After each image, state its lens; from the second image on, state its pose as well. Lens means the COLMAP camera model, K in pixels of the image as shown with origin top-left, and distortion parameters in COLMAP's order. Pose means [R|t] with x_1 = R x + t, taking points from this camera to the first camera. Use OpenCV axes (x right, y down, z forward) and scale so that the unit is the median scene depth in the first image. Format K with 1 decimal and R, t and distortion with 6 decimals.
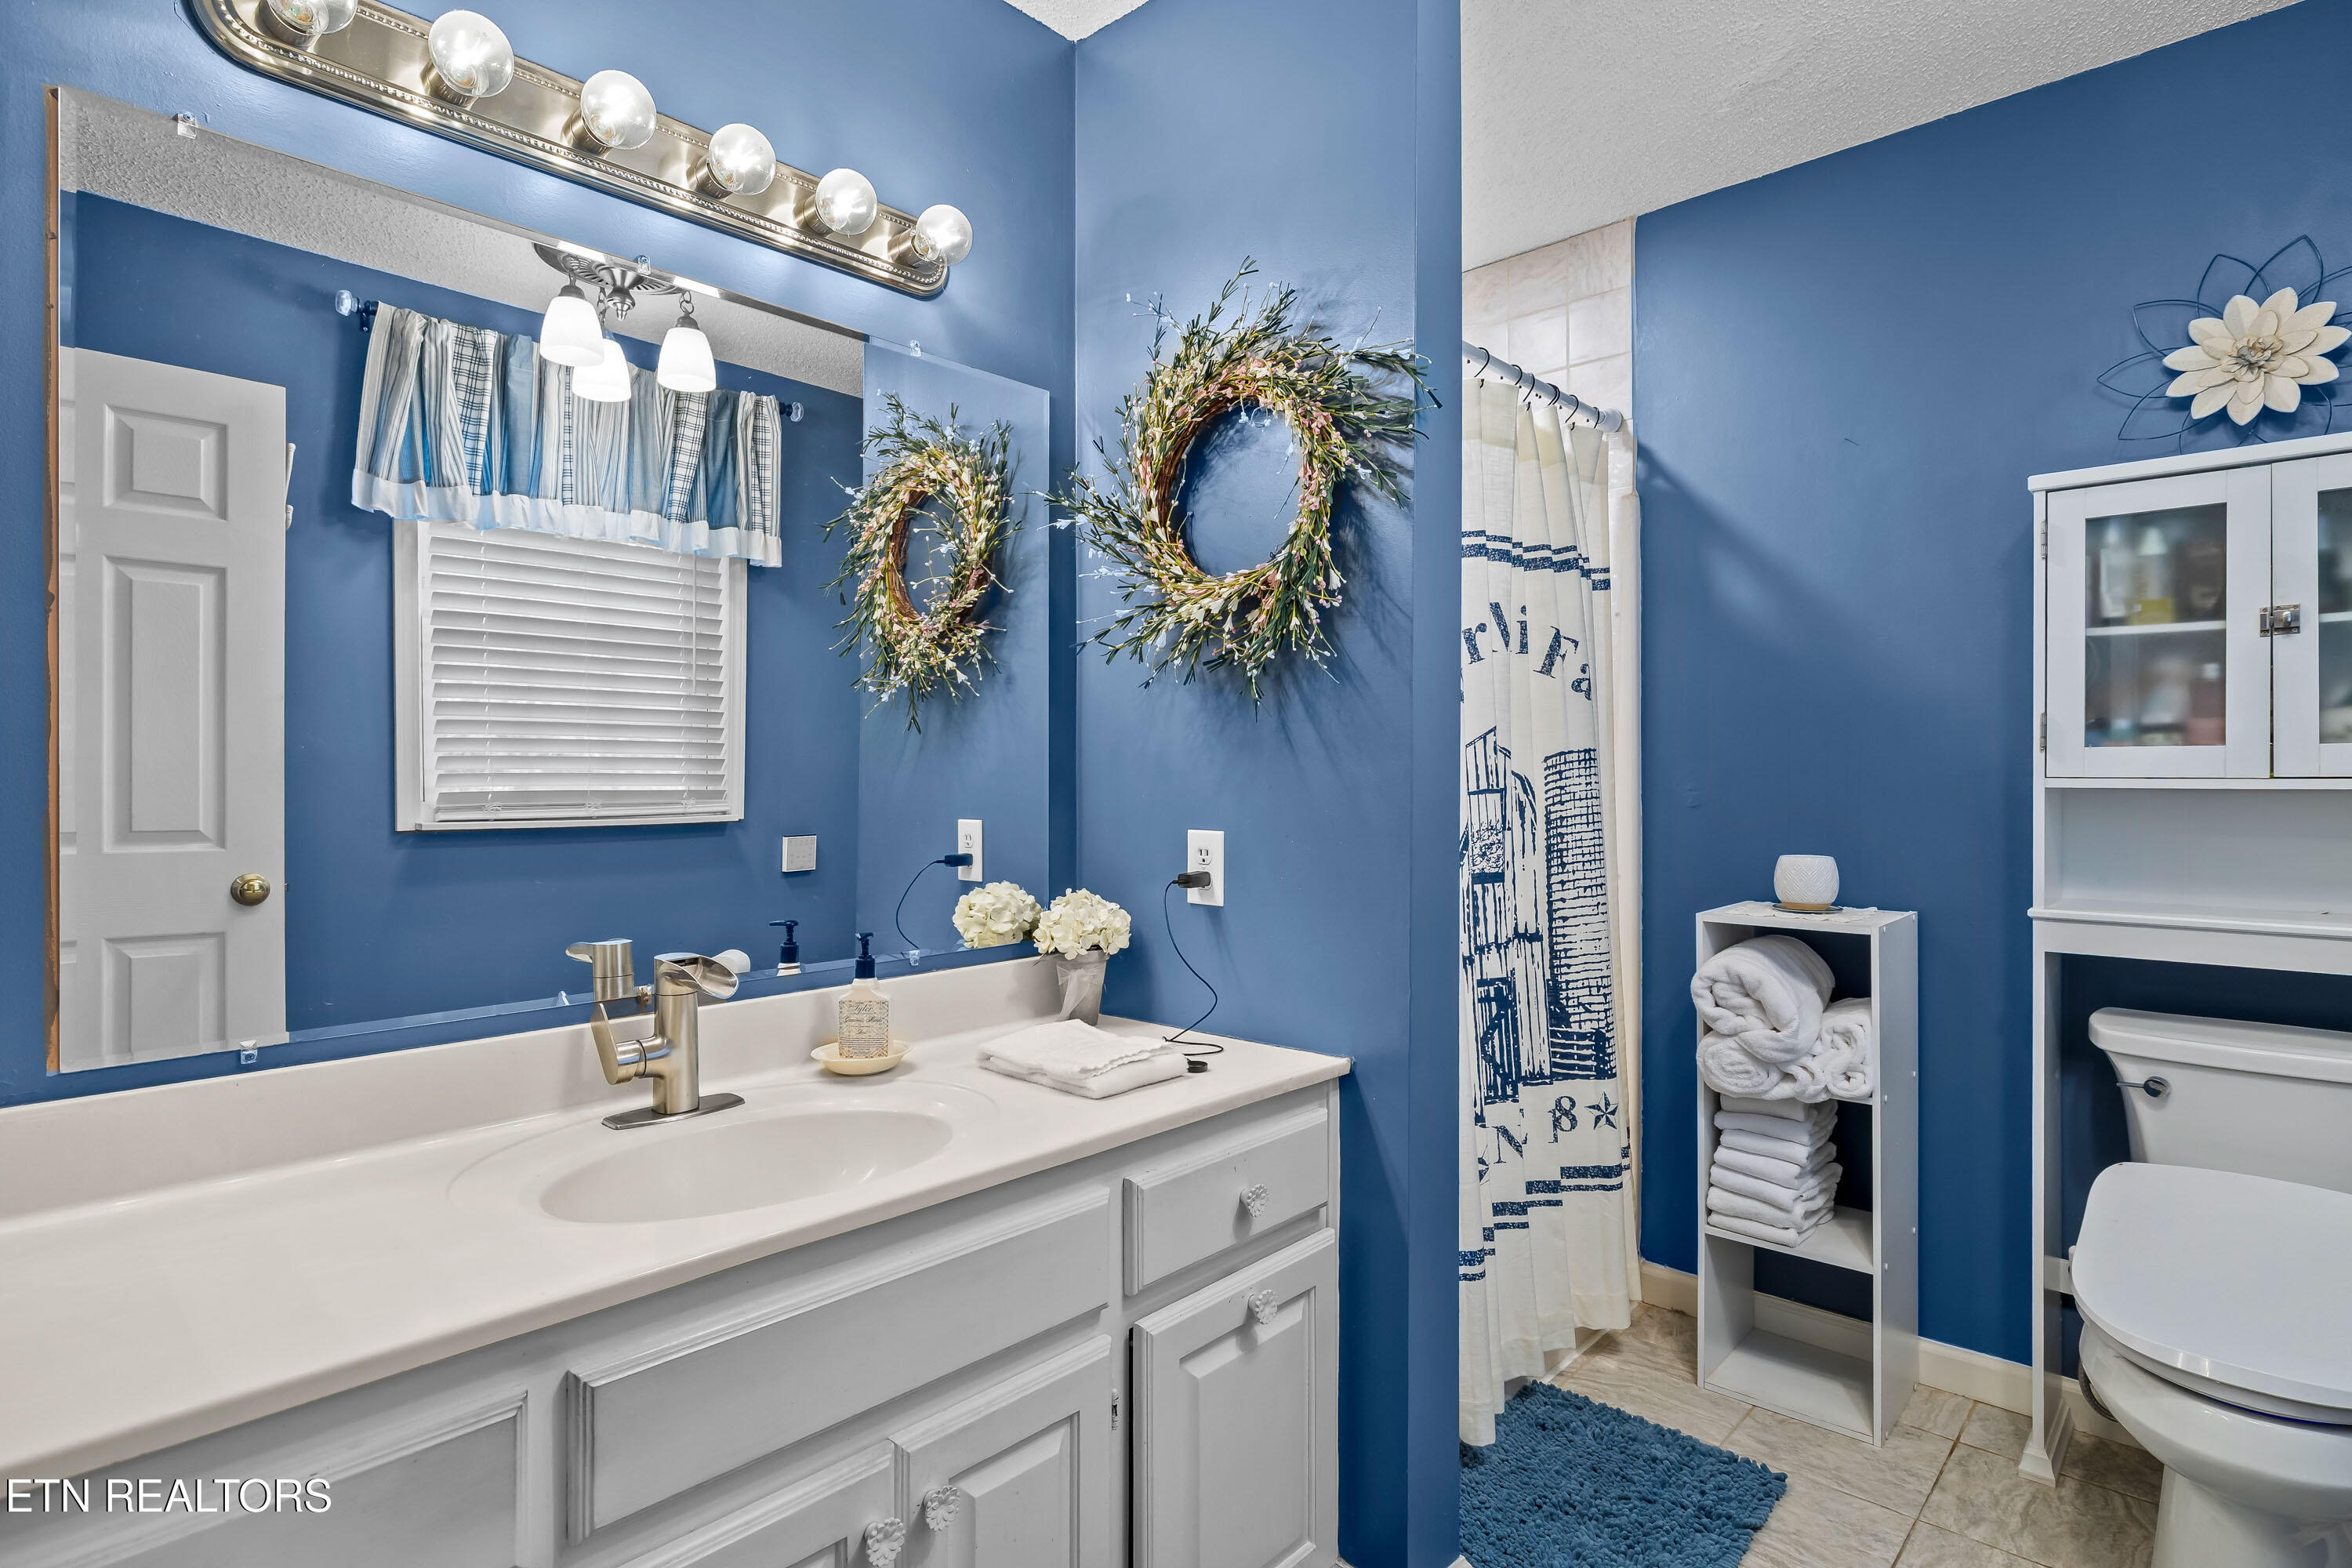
lens RADIAL K [[1203.9, 0, 1174.5], [0, 1203.9, 760.8], [0, 0, 1]] dist [-0.001791, -0.002045]
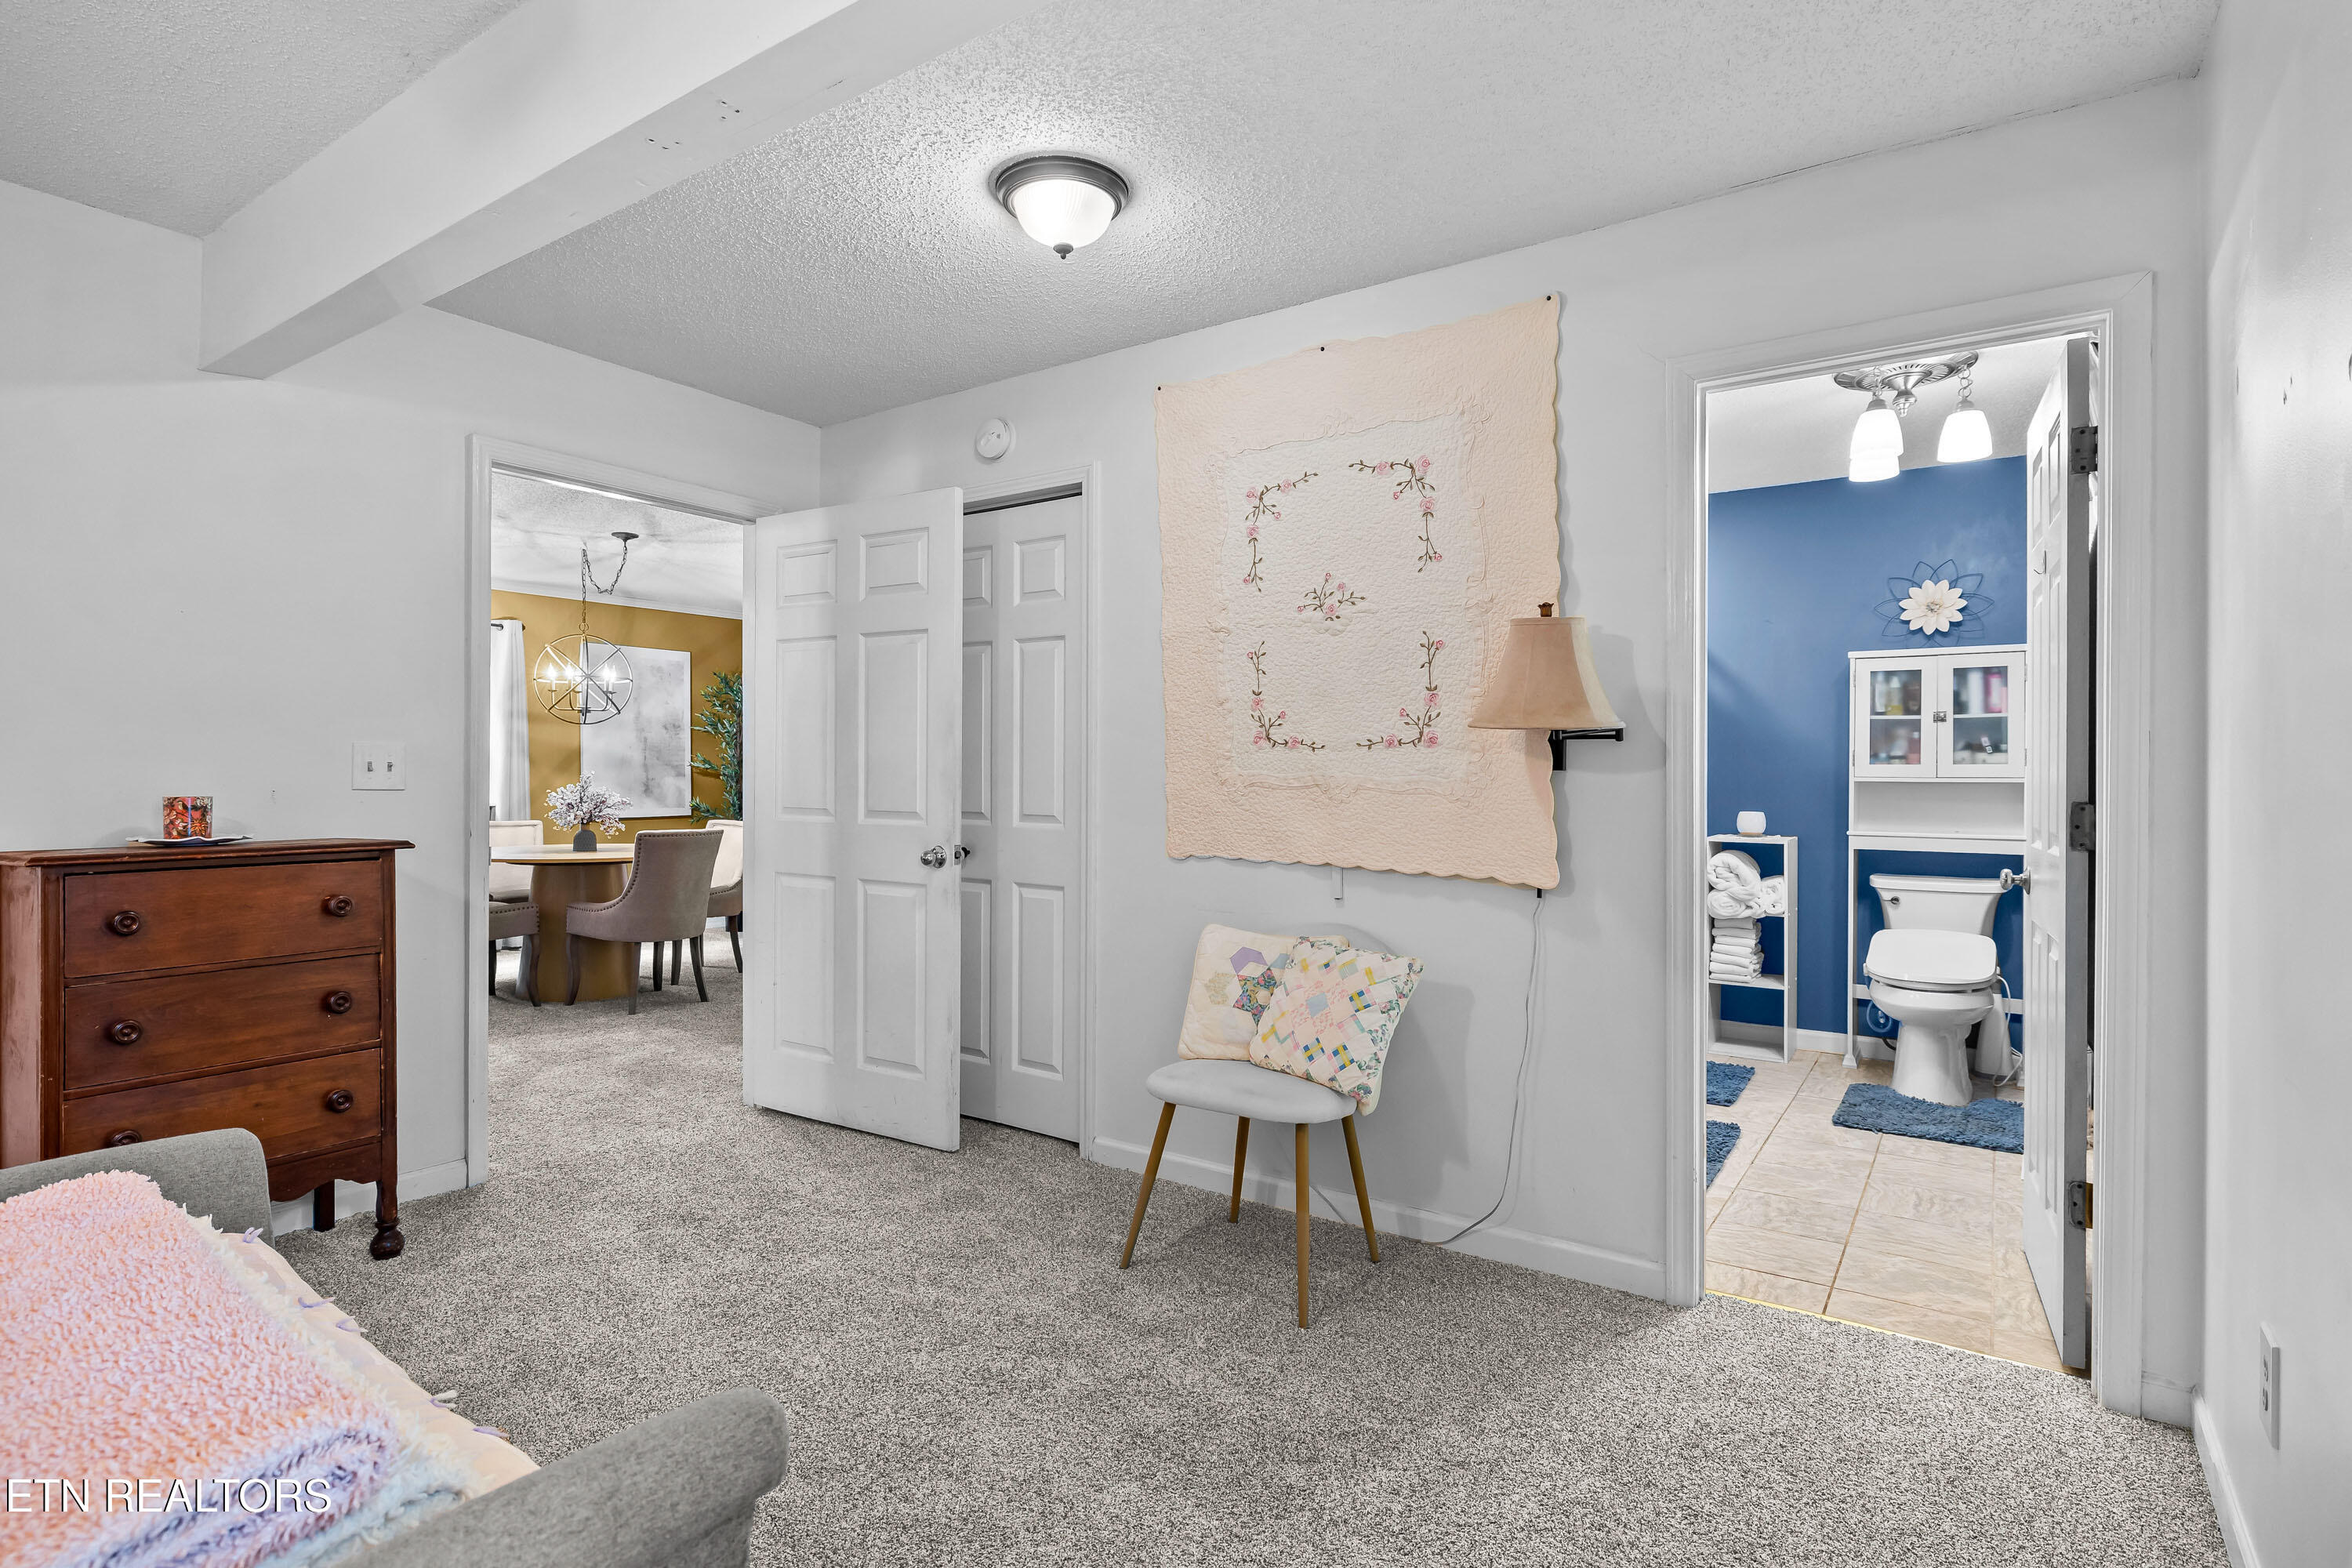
lens RADIAL K [[1225.9, 0, 1165.7], [0, 1225.9, 743.3], [0, 0, 1]] dist [0.002789, 0.000297]
pose [[0.988150, 0.015813, 0.152675, -1.037169], [-0.014103, 0.999825, -0.012274, -0.003832], [-0.152842, 0.009975, 0.988200, -1.247277]]
